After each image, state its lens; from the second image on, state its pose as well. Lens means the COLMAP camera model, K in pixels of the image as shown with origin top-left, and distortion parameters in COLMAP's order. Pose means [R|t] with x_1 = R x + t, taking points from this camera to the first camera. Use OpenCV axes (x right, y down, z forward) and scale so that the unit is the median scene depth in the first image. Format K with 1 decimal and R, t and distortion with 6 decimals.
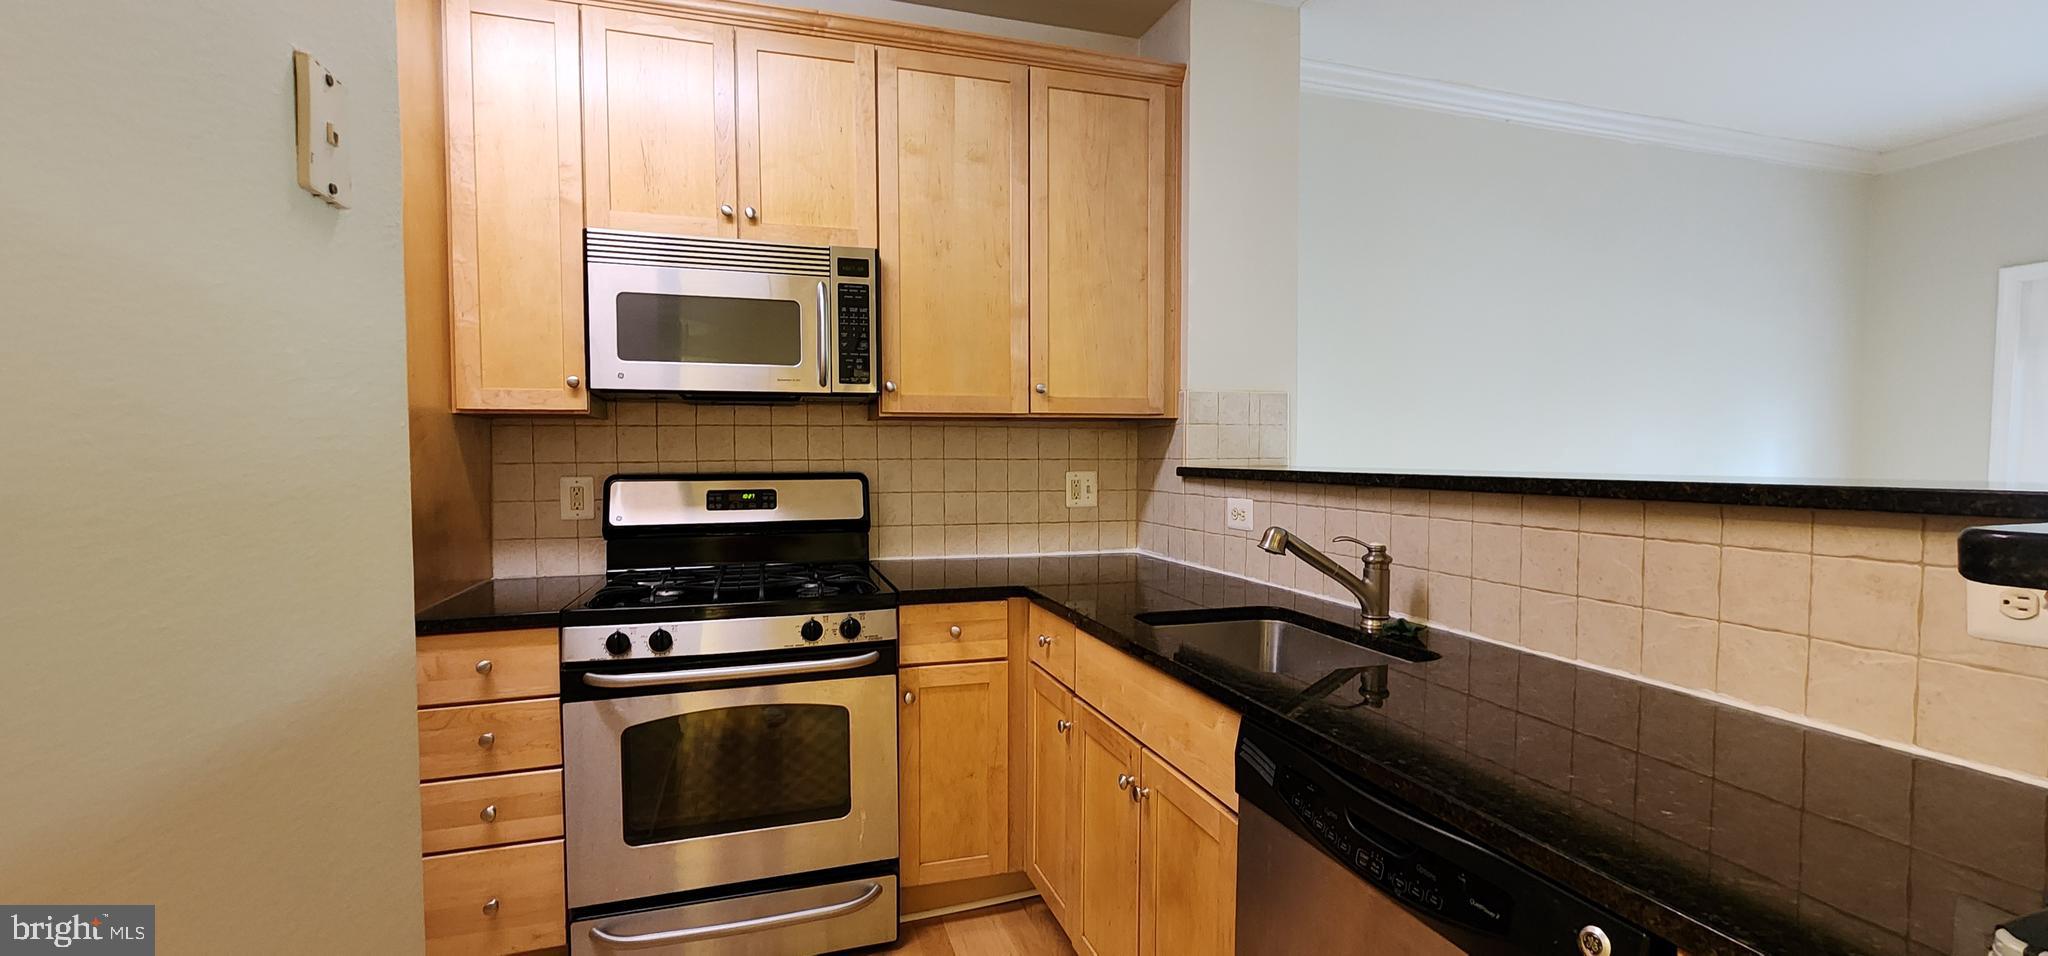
lens RADIAL K [[843.0, 0, 1020.0], [0, 843.0, 481.6], [0, 0, 1]] dist [-0.000327, -0.000115]
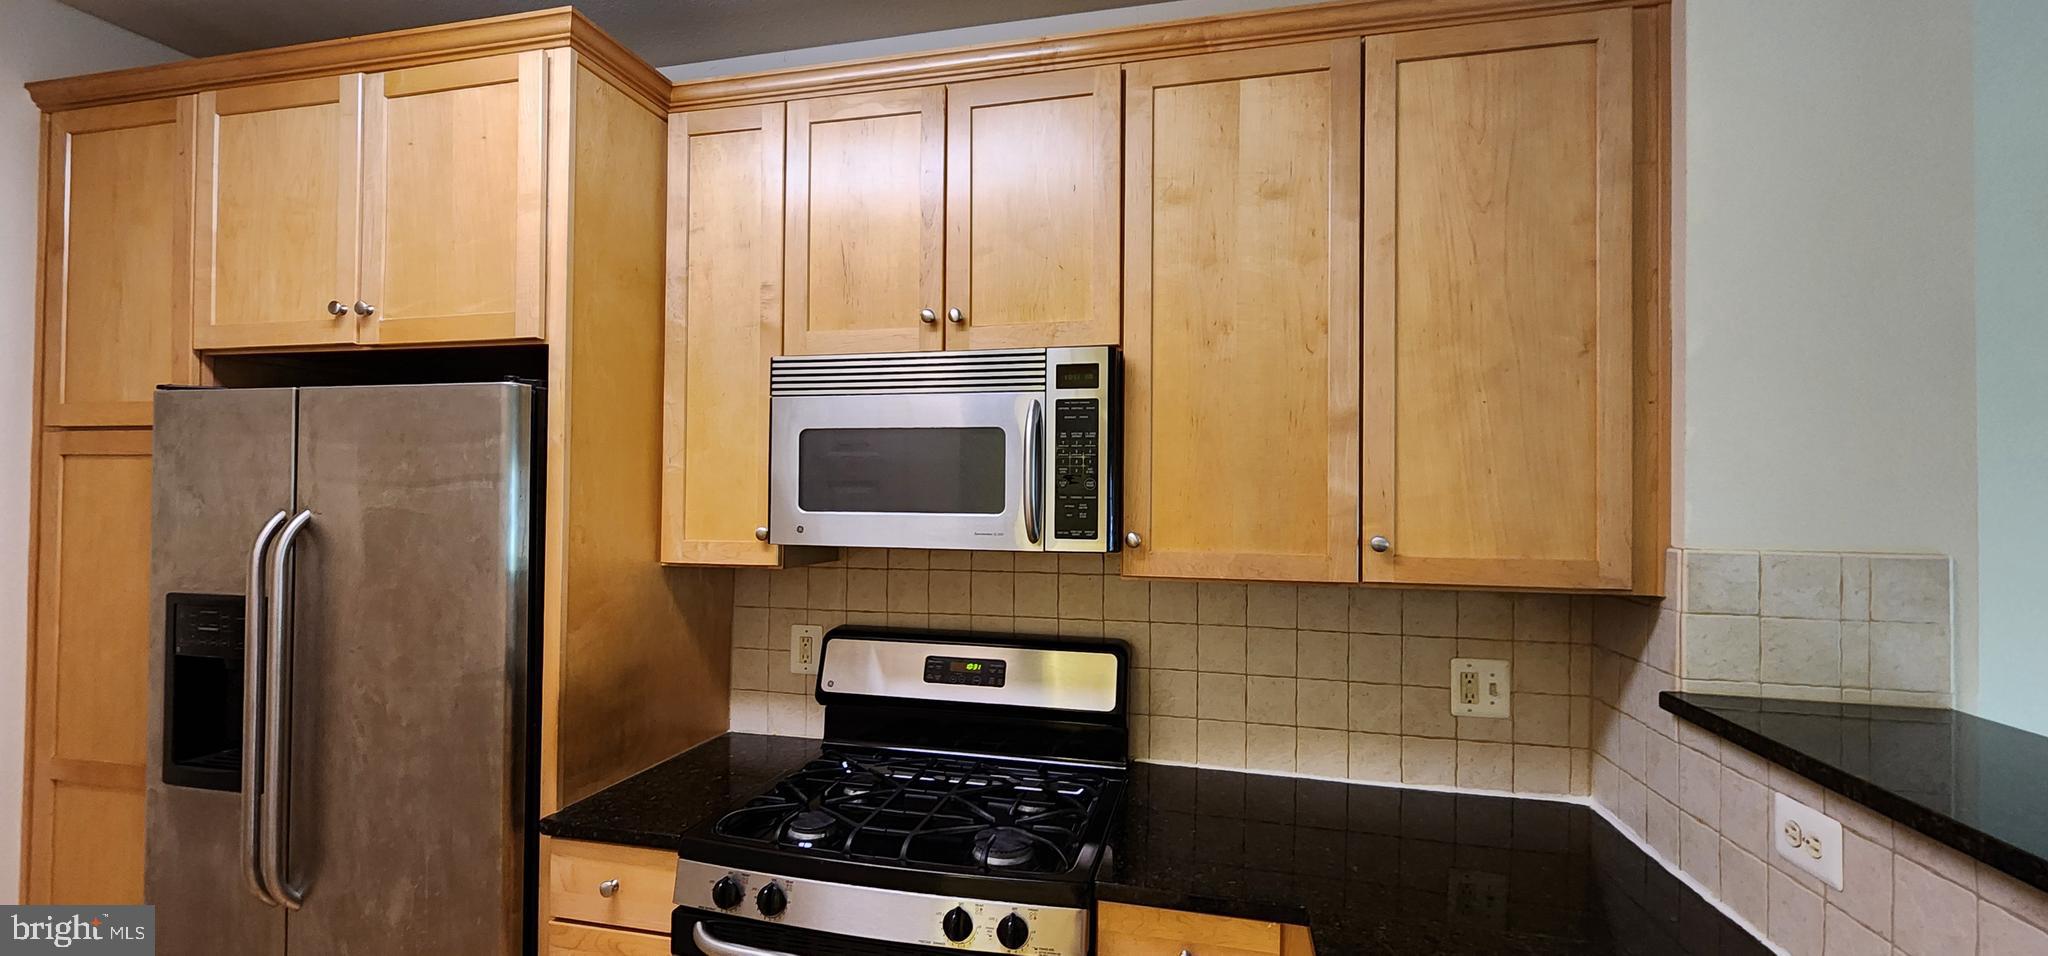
lens RADIAL K [[843.0, 0, 1024.2], [0, 843.0, 481.5], [0, 0, 1]] dist [-0.000327, -0.000115]
pose [[0.860168, 0.004477, -0.509991, 0.125534], [-0.030352, 0.998638, -0.042427, -0.132263], [0.509107, 0.051974, 0.859133, 0.366612]]
